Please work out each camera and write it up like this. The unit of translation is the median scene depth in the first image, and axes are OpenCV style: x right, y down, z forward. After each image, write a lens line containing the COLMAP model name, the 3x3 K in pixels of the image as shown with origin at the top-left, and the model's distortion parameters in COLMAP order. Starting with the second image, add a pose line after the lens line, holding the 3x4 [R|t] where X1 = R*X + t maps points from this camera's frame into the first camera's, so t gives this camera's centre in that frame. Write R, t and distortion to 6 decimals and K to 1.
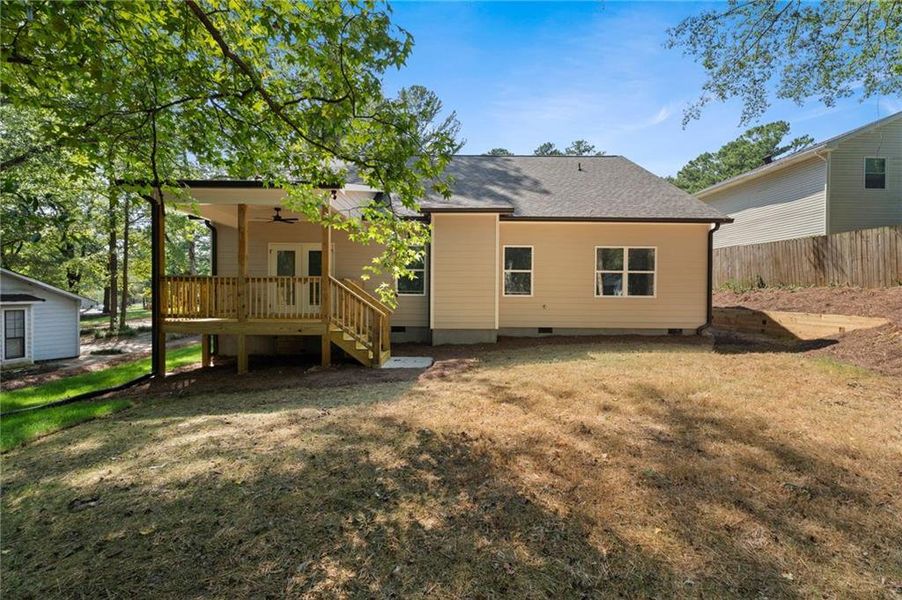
lens RADIAL K [[396.6, 0, 449.3], [0, 396.6, 297.0], [0, 0, 1]] dist [-0.001135, -0.000047]
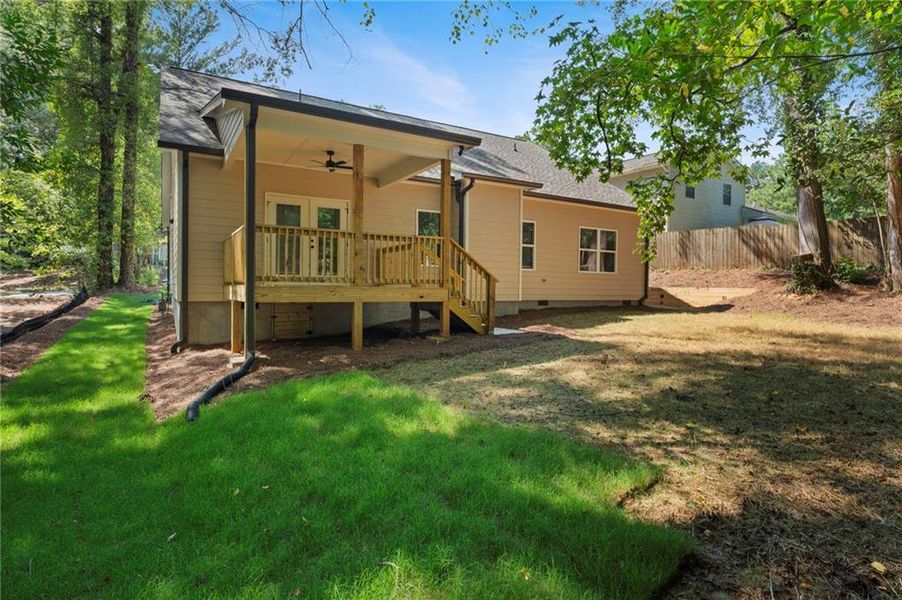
lens RADIAL K [[489.4, 0, 454.1], [0, 489.4, 299.6], [0, 0, 1]] dist [-0.003499, -0.000123]
pose [[0.854890, -0.008254, 0.518744, -0.639404], [-0.002996, 0.999778, 0.020846, 0.048765], [-0.518801, -0.019376, 0.854676, 0.011537]]
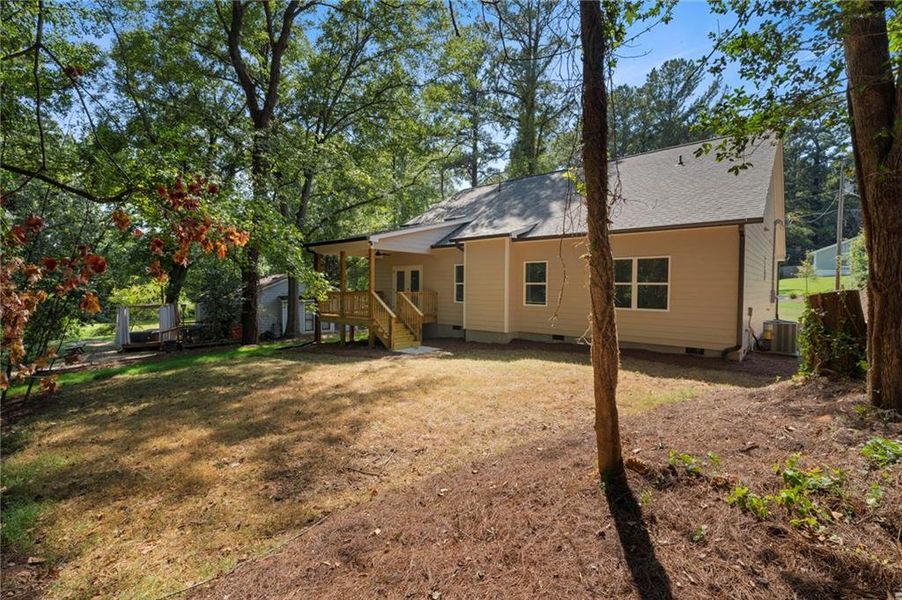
lens RADIAL K [[395.6, 0, 449.7], [0, 395.6, 296.9], [0, 0, 1]] dist [0.000908, -0.000449]
pose [[0.749514, 0.015542, -0.661807, 0.742288], [-0.008036, 0.999864, 0.014380, -0.041534], [0.661940, -0.005460, 0.749537, -0.012761]]
